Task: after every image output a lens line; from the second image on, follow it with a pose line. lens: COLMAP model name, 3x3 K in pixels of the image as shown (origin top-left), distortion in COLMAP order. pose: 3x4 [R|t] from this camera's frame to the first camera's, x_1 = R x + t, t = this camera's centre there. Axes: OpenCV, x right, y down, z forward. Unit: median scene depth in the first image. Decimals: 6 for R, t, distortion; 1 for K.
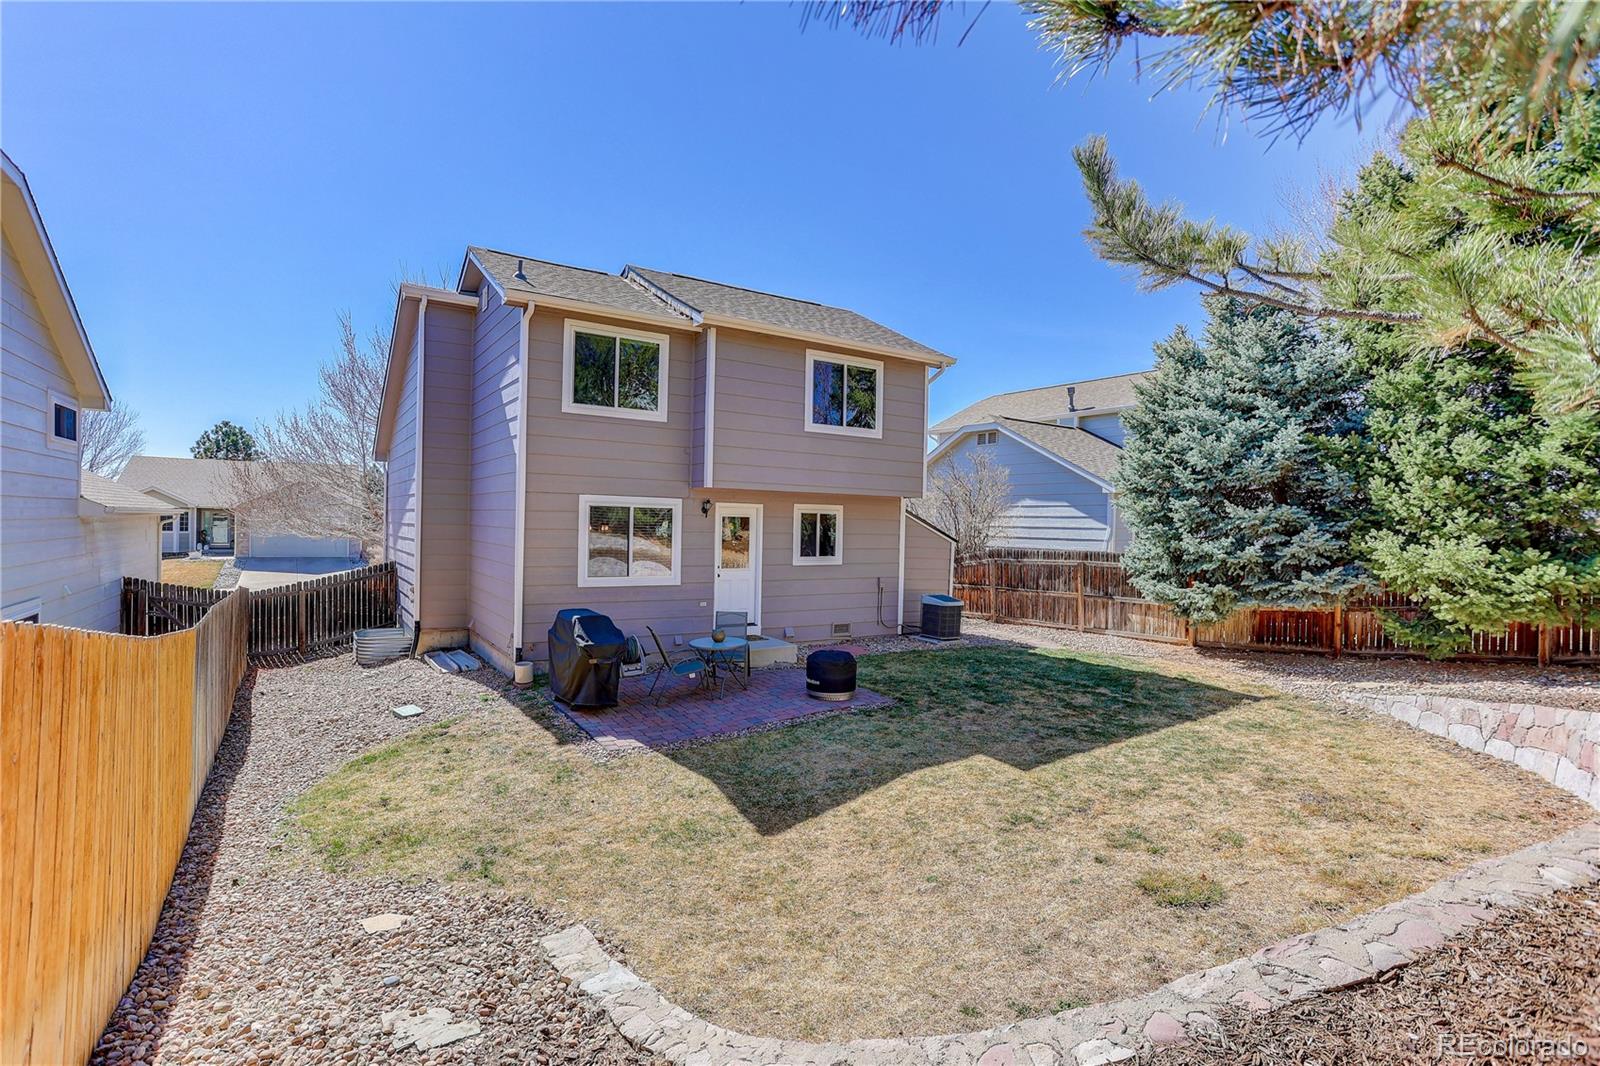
lens RADIAL K [[772.7, 0, 785.0], [0, 772.7, 535.6], [0, 0, 1]] dist [-0.060635, 0.042048]
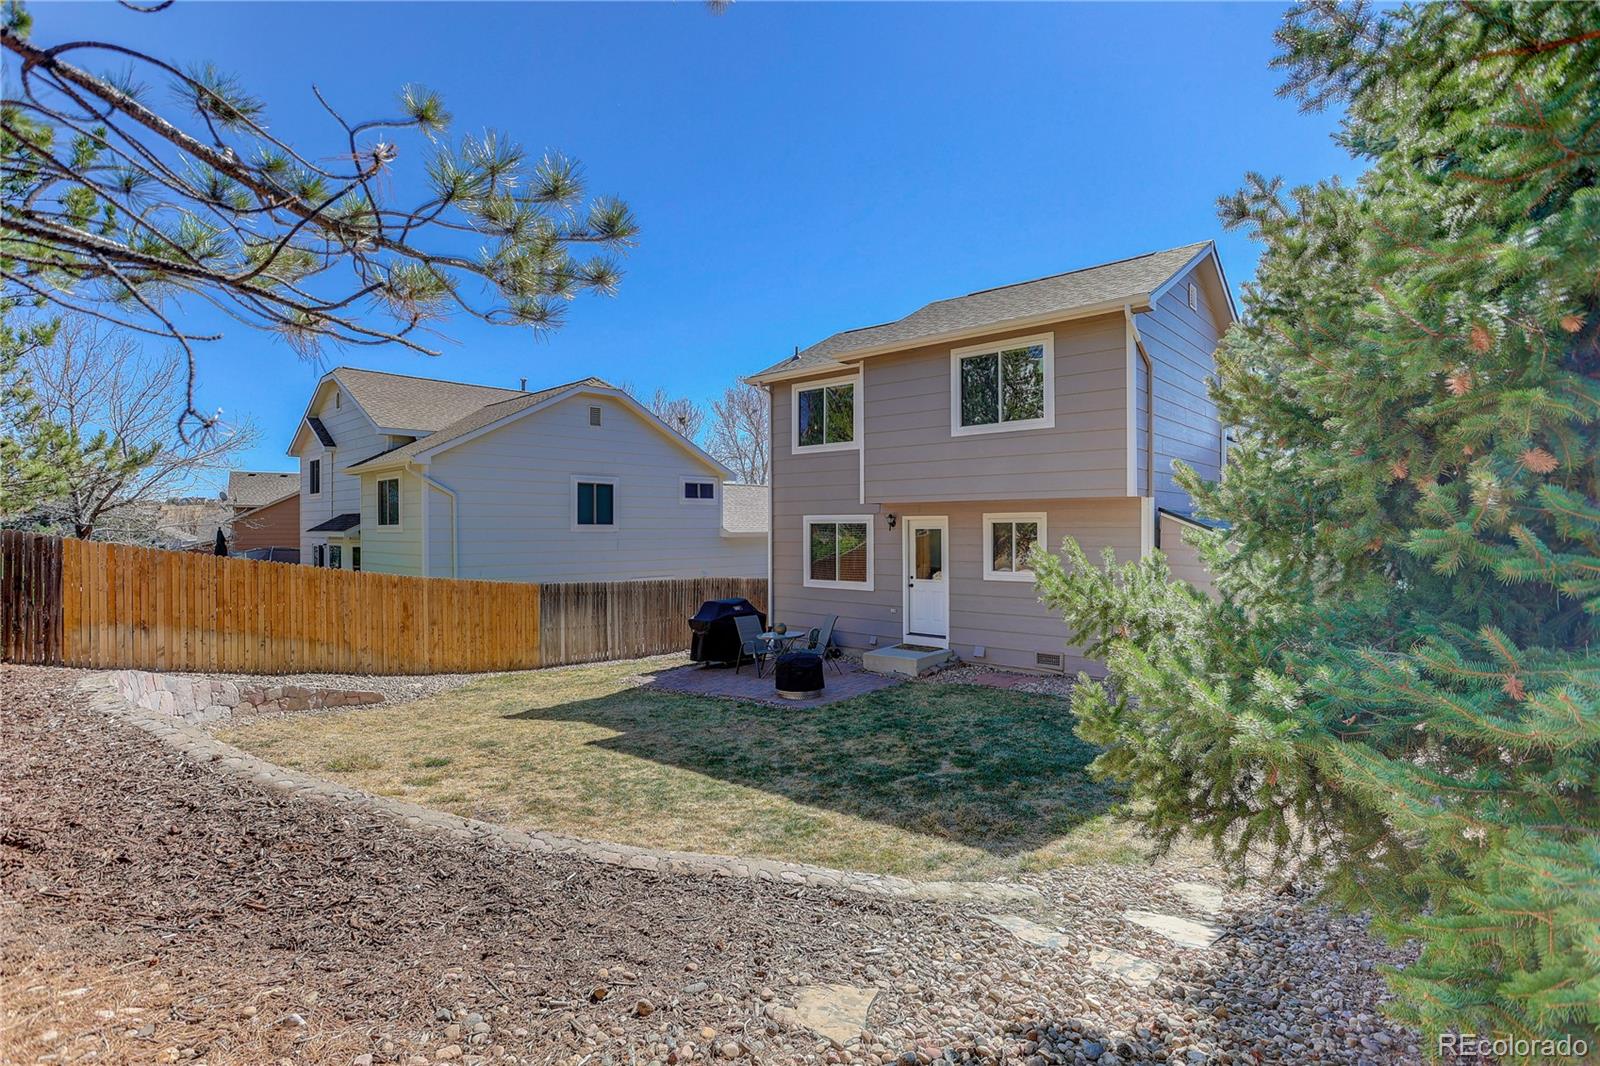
lens RADIAL K [[772.7, 0, 785.0], [0, 772.7, 535.6], [0, 0, 1]] dist [-0.060635, 0.042048]
pose [[0.257715, -0.012004, -0.966146, 0.966319], [-0.007073, 0.999873, -0.014310, 0.000350], [0.966195, 0.010521, 0.257597, 0.615680]]
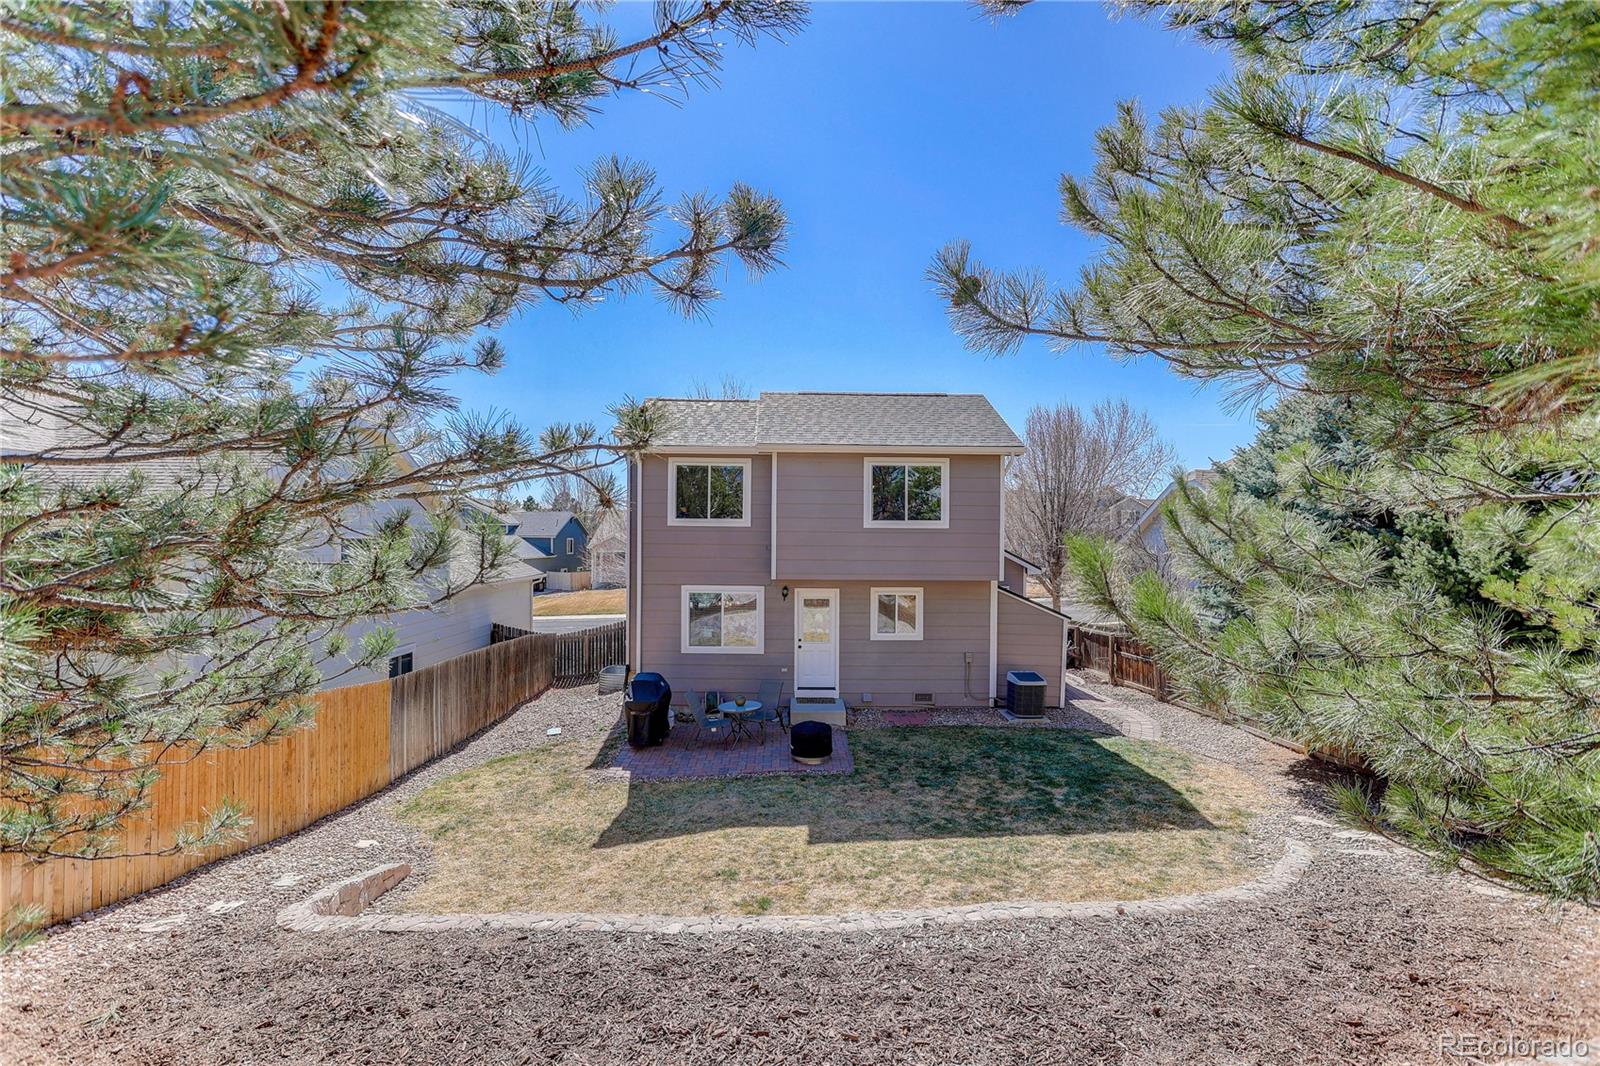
lens RADIAL K [[772.7, 0, 785.0], [0, 772.7, 535.6], [0, 0, 1]] dist [-0.060635, 0.042048]
pose [[0.847376, -0.014283, -0.530801, 0.597747], [0.002608, 0.999738, -0.022738, -0.106495], [0.530987, 0.017883, 0.847191, -0.060022]]
